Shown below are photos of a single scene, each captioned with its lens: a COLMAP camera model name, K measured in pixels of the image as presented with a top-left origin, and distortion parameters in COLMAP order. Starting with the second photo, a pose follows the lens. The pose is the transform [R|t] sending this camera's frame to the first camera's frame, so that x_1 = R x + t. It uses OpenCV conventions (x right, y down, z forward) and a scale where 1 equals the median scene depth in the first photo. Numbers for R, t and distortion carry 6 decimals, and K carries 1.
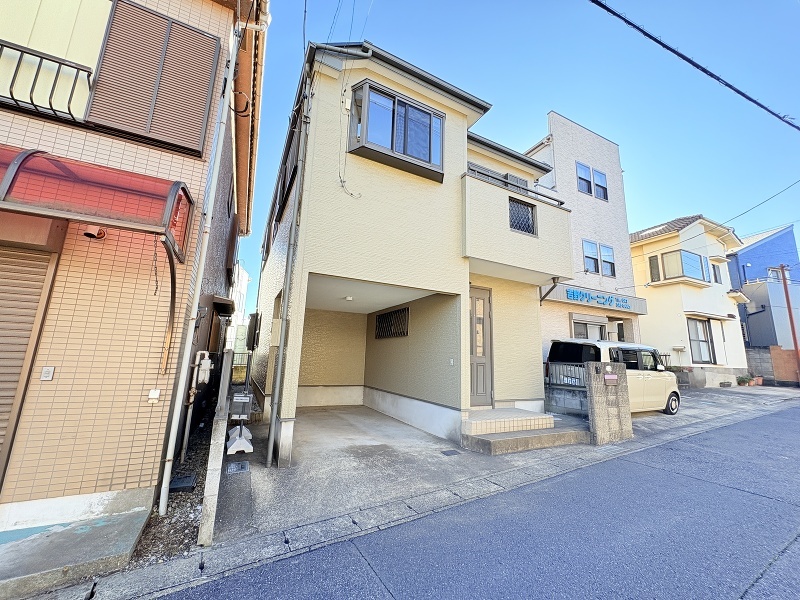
lens RADIAL K [[316.0, 0, 399.7], [0, 316.0, 298.7], [0, 0, 1]] dist [0.001436, 0.000286]
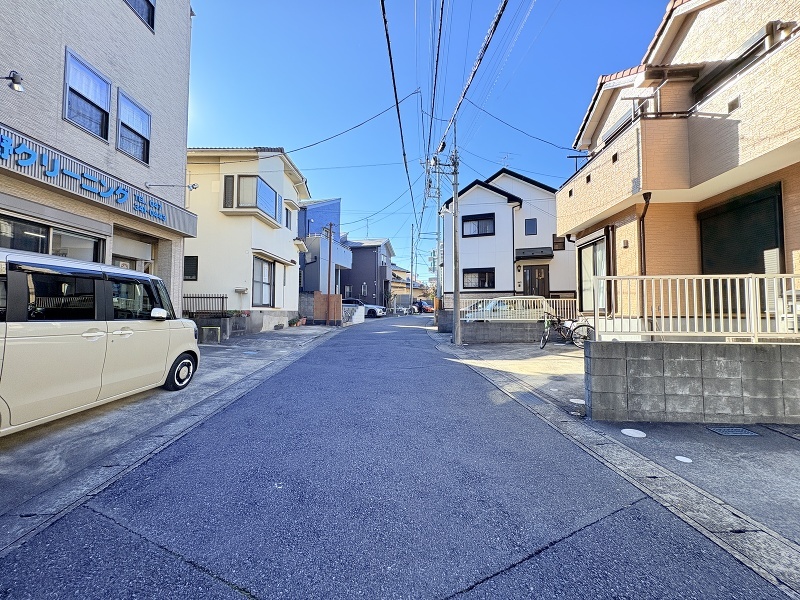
lens RADIAL K [[316.0, 0, 398.9], [0, 316.0, 298.9], [0, 0, 1]] dist [0.001436, 0.000286]
pose [[0.447995, 0.007275, 0.894006, 0.304978], [-0.155397, 0.985379, 0.069852, 0.053763], [-0.880427, -0.170219, 0.442576, 0.236351]]
